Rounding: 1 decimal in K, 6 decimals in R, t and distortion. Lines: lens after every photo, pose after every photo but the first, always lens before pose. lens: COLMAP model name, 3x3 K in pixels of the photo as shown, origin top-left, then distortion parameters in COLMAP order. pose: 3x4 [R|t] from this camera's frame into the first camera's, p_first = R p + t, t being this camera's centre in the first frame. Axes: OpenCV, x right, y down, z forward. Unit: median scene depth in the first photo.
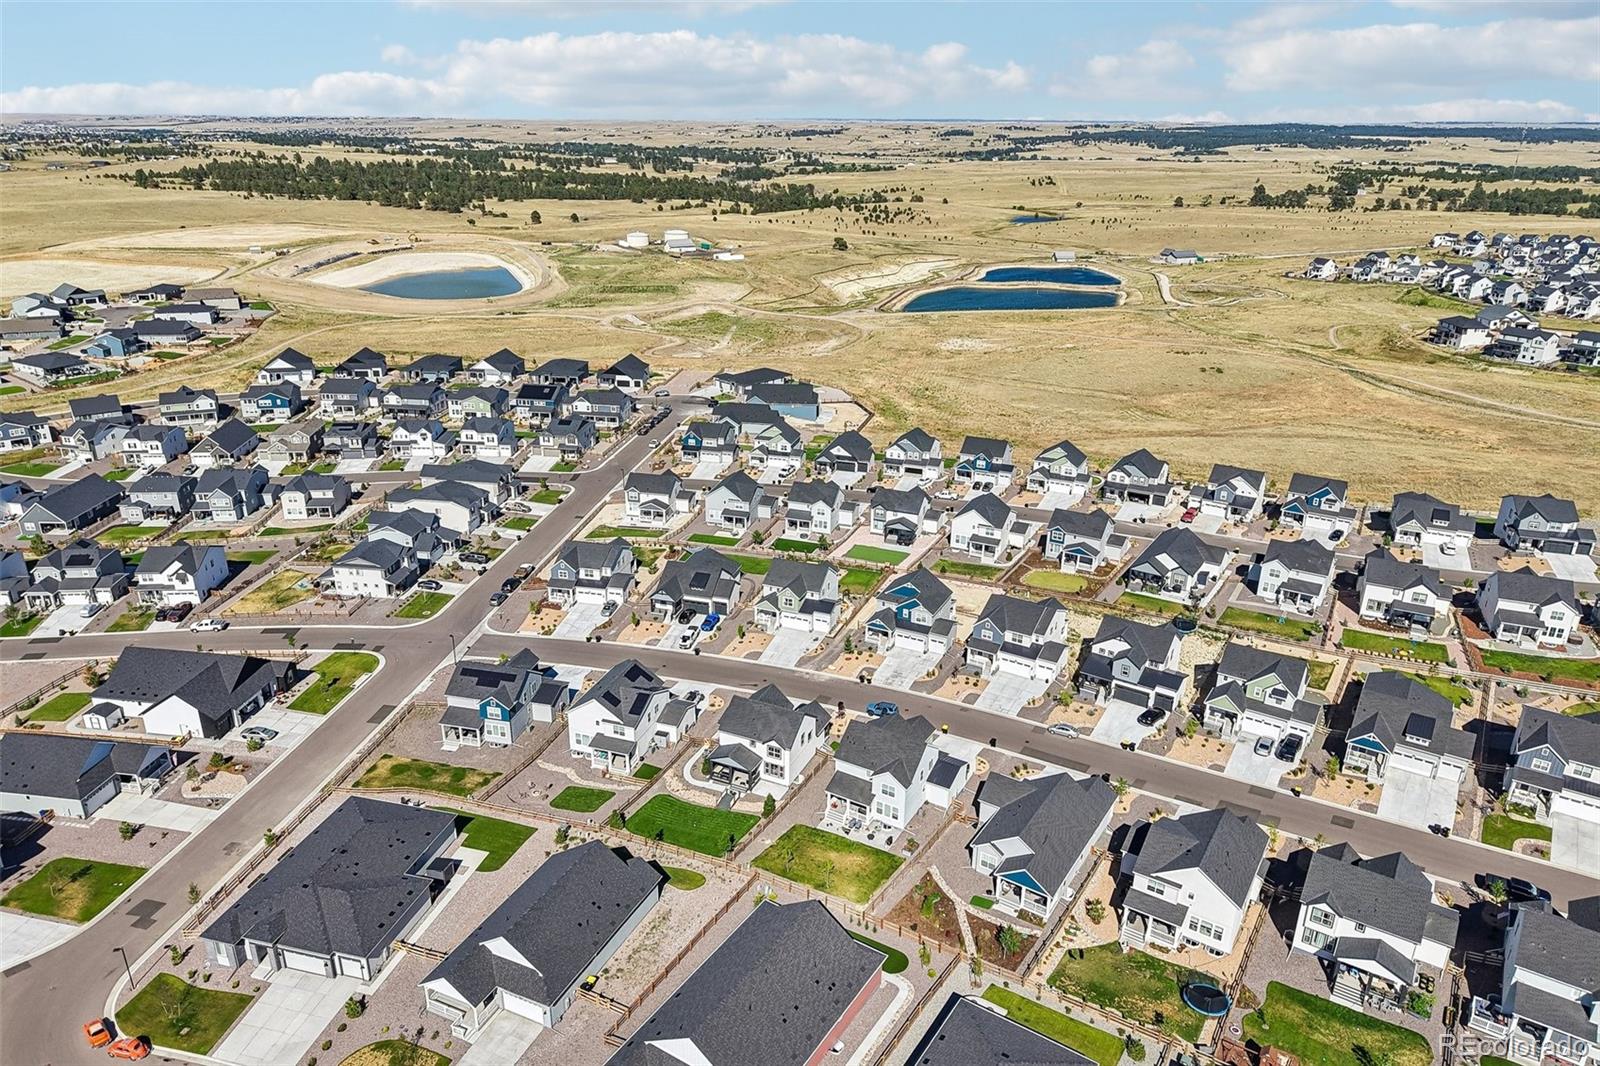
lens RADIAL K [[1066.2, 0, 797.9], [0, 1066.2, 531.7], [0, 0, 1]] dist [0.036030, -0.036523]
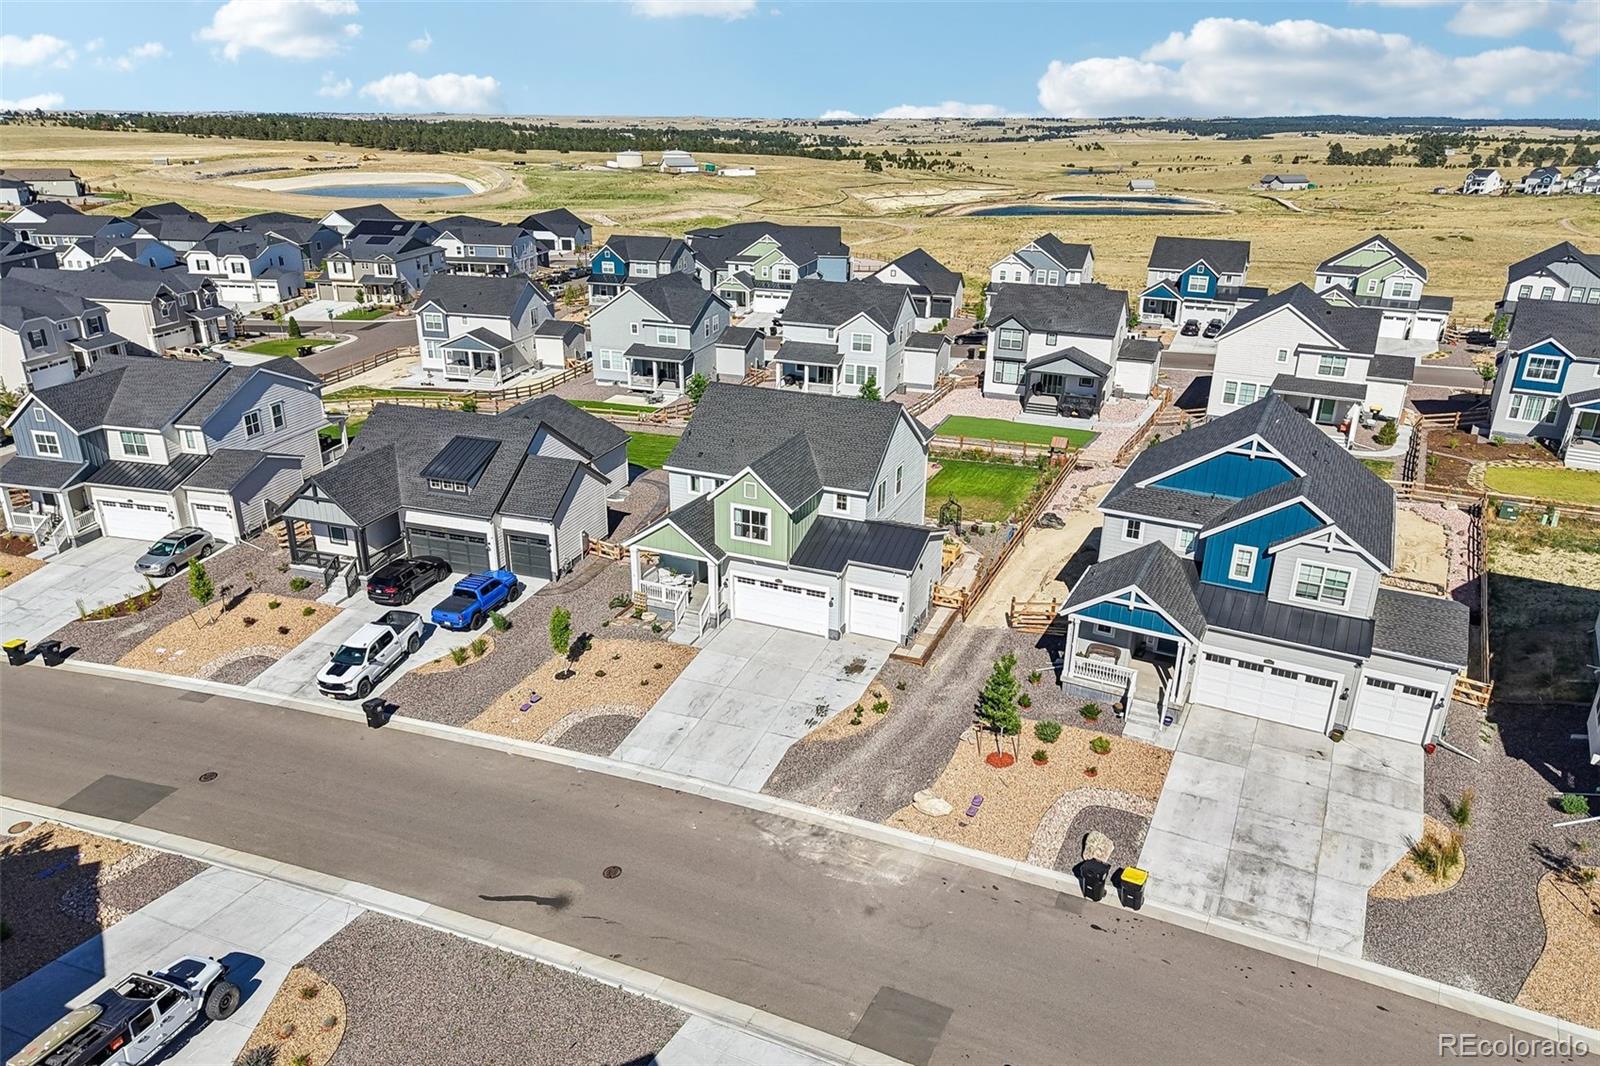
lens RADIAL K [[1066.3, 0, 800.0], [0, 1066.3, 533.0], [0, 0, 1]] dist [0.028916, -0.027107]
pose [[0.999760, 0.008001, -0.020382, 0.006382], [-0.008009, 0.999968, -0.000302, 0.051683], [0.020379, 0.000465, 0.999792, 0.557418]]
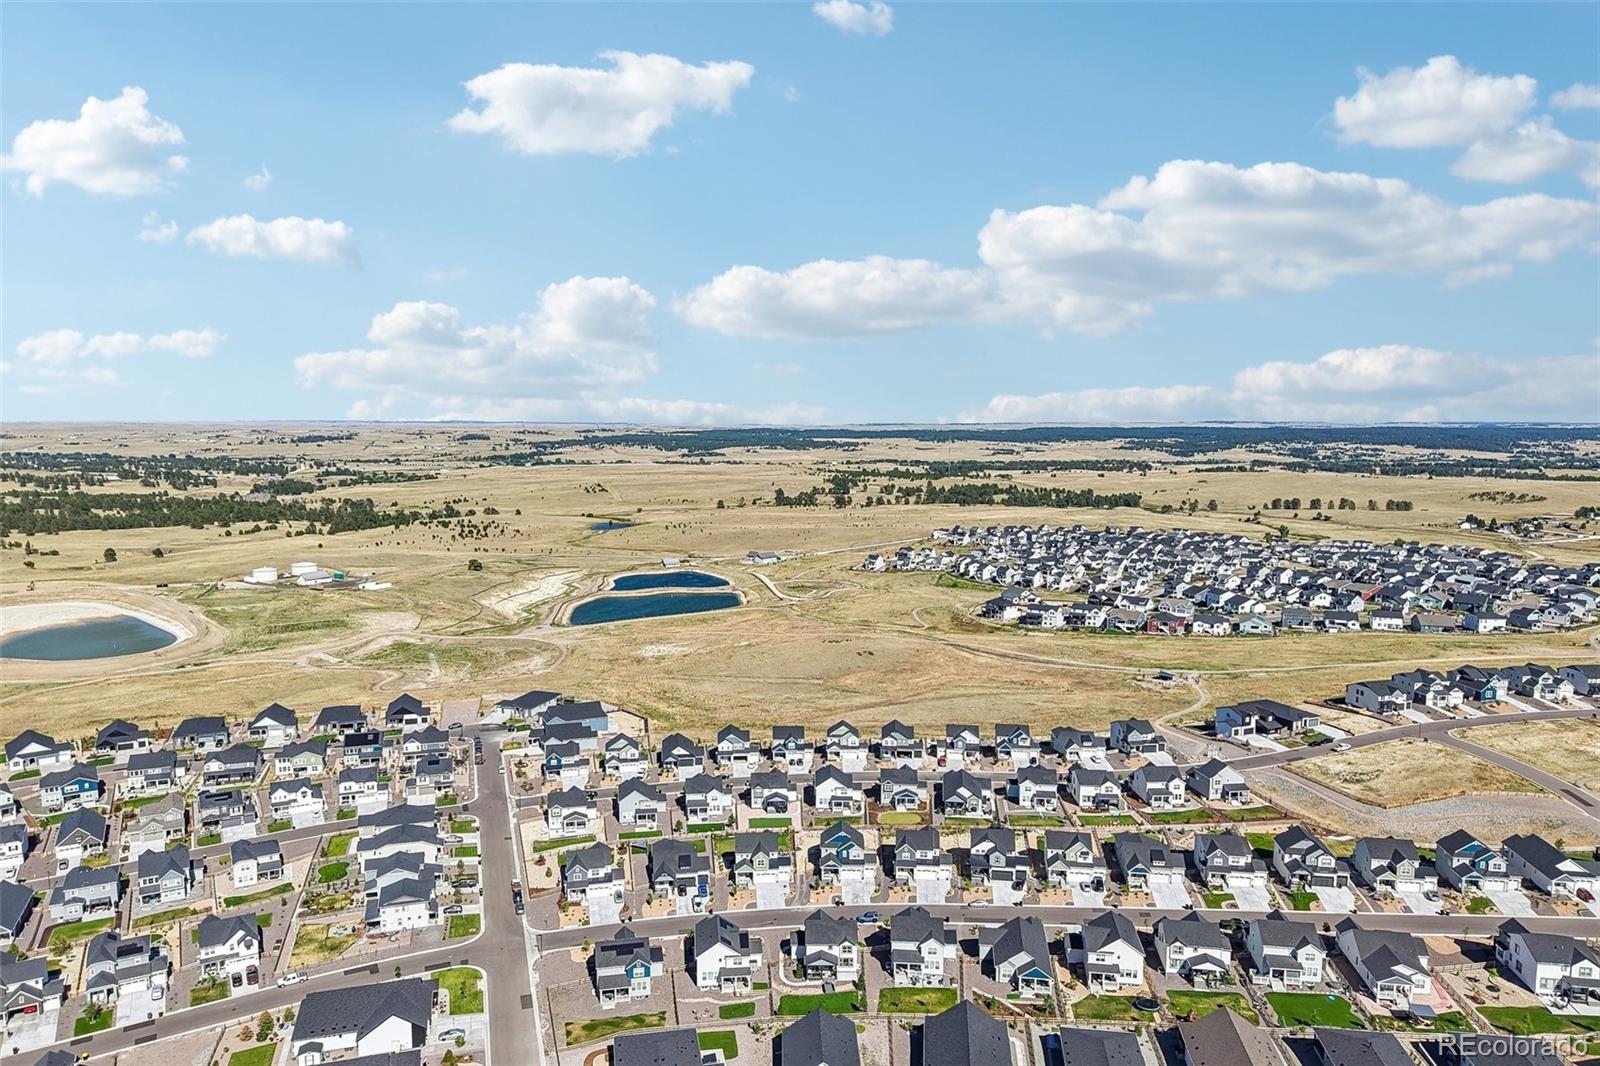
lens RADIAL K [[1066.3, 0, 800.0], [0, 1066.3, 533.0], [0, 0, 1]] dist [0.028916, -0.027107]
pose [[0.901762, -0.053121, 0.428956, -0.413023], [0.162386, 0.961356, -0.222320, -0.022647], [-0.400569, 0.270136, 0.875540, -0.285475]]
